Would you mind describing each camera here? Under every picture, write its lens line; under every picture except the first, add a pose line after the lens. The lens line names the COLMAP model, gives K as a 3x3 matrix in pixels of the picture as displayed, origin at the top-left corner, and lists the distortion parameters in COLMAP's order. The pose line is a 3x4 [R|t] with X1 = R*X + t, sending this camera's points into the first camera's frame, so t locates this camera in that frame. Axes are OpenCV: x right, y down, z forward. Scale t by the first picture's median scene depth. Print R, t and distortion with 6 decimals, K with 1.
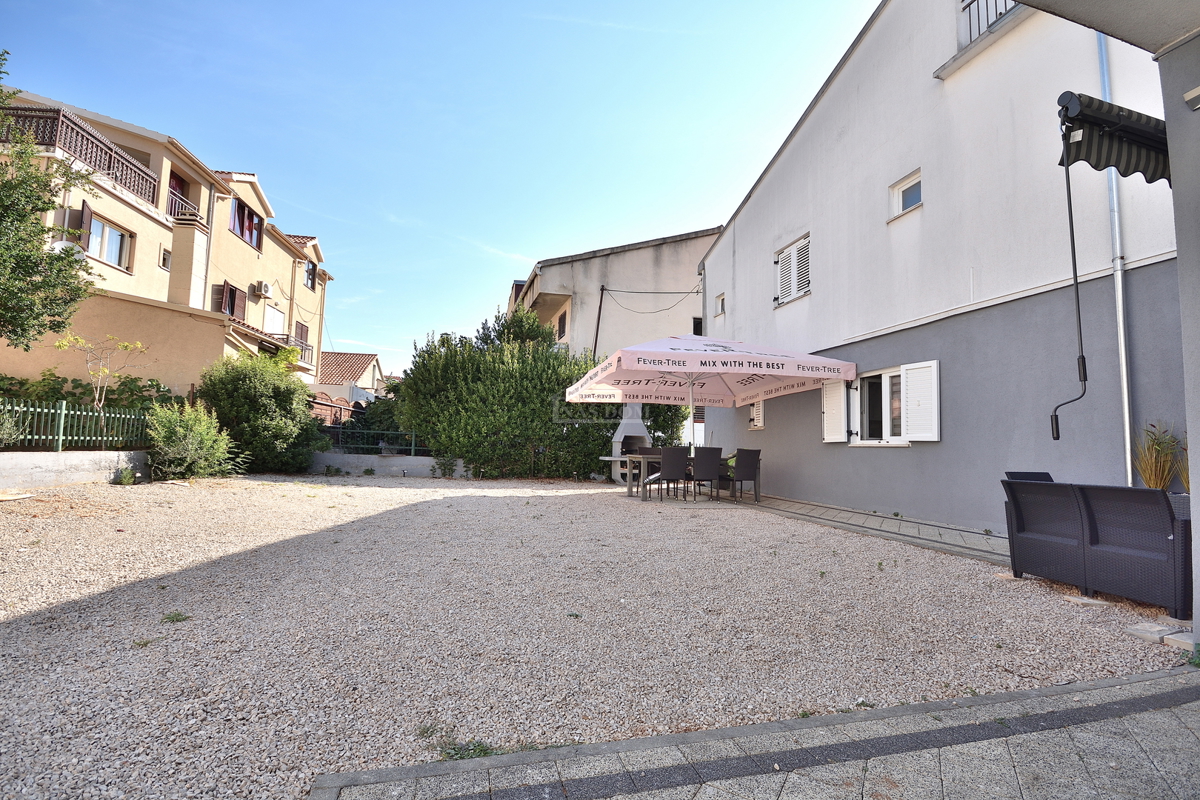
lens RADIAL K [[525.6, 0, 606.1], [0, 525.6, 410.8], [0, 0, 1]] dist [0.004402, -0.010355]
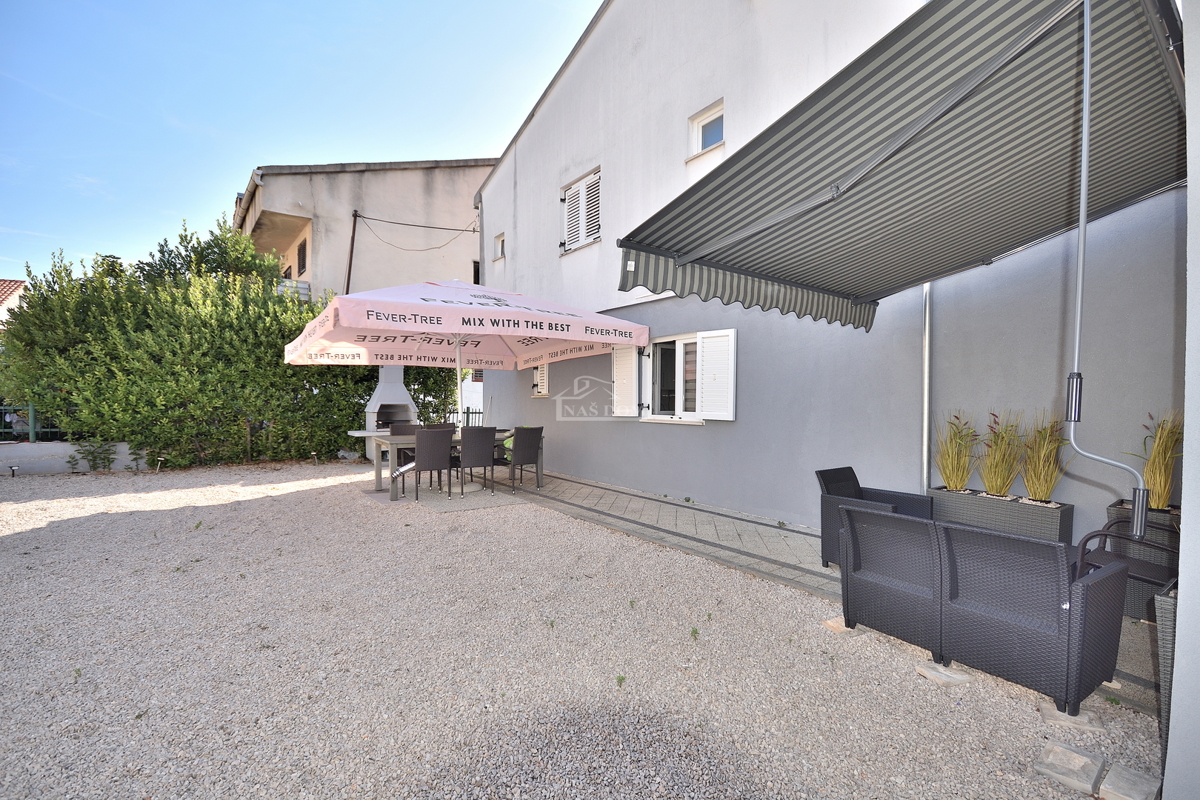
lens RADIAL K [[525.6, 0, 604.4], [0, 525.6, 409.5], [0, 0, 1]] dist [0.004402, -0.010355]
pose [[0.926861, -0.025347, 0.374549, 0.058245], [-0.010070, 0.995680, 0.092301, -0.025000], [-0.375271, -0.089321, 0.922602, 0.159042]]
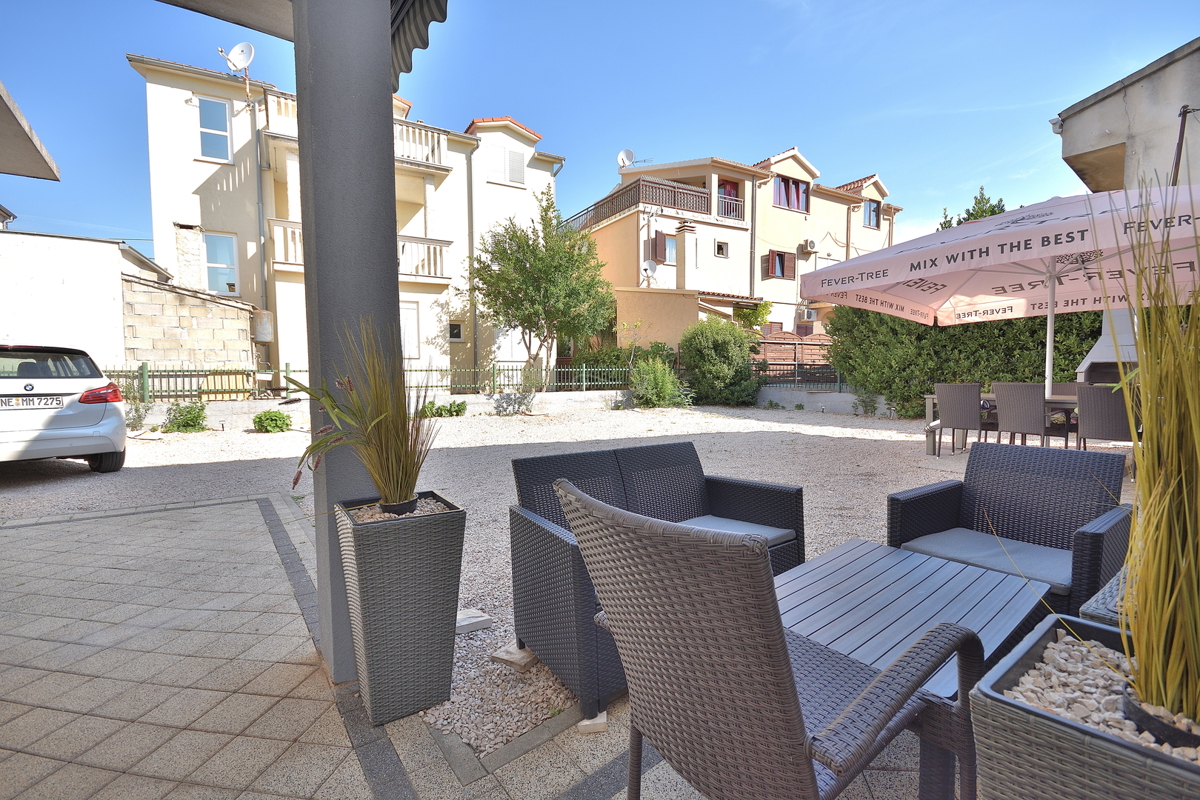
lens RADIAL K [[525.6, 0, 600.5], [0, 525.6, 403.2], [0, 0, 1]] dist [0.004402, -0.010355]
pose [[0.369126, 0.023036, -0.929094, 0.467017], [0.082713, 0.994911, 0.057529, 0.011317], [0.925692, -0.098084, 0.365342, 0.230570]]
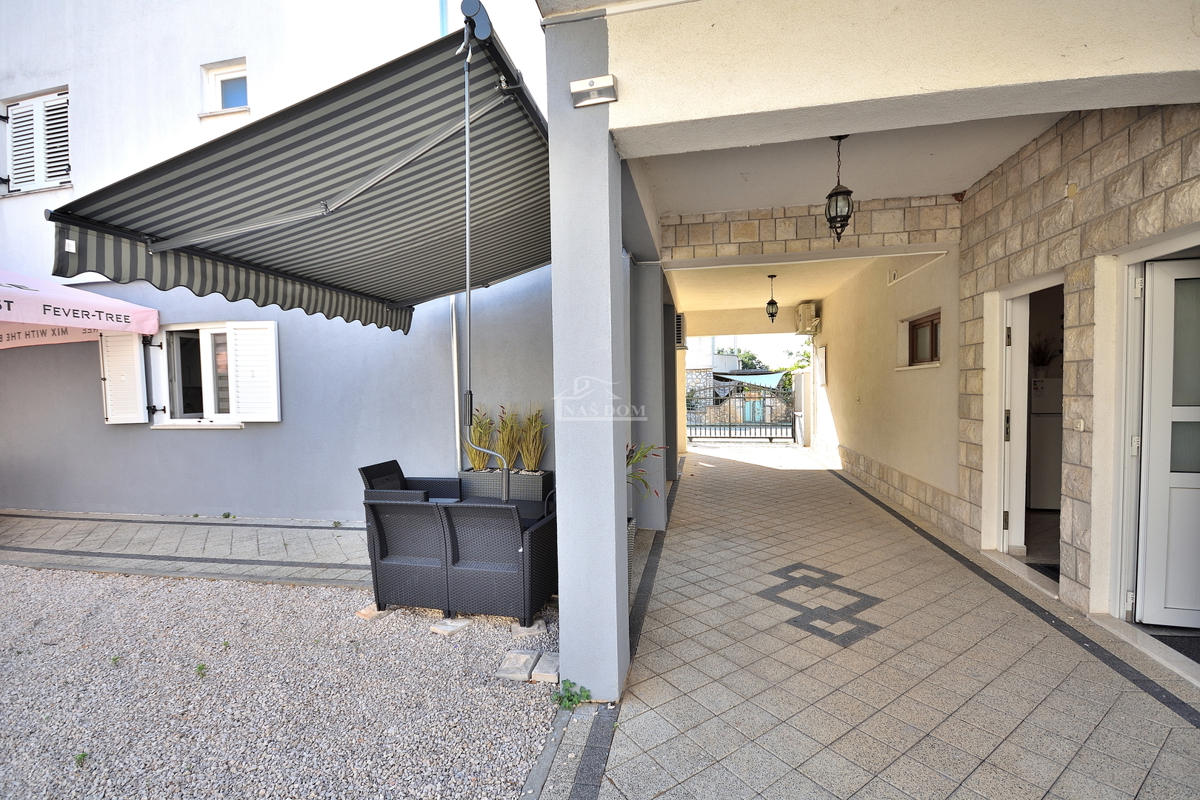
lens RADIAL K [[525.6, 0, 605.3], [0, 525.6, 407.6], [0, 0, 1]] dist [0.004402, -0.010355]
pose [[0.429410, -0.070330, 0.900367, 0.070557], [-0.034285, 0.994975, 0.094072, -0.035177], [-0.902459, -0.071265, 0.424841, 0.119066]]
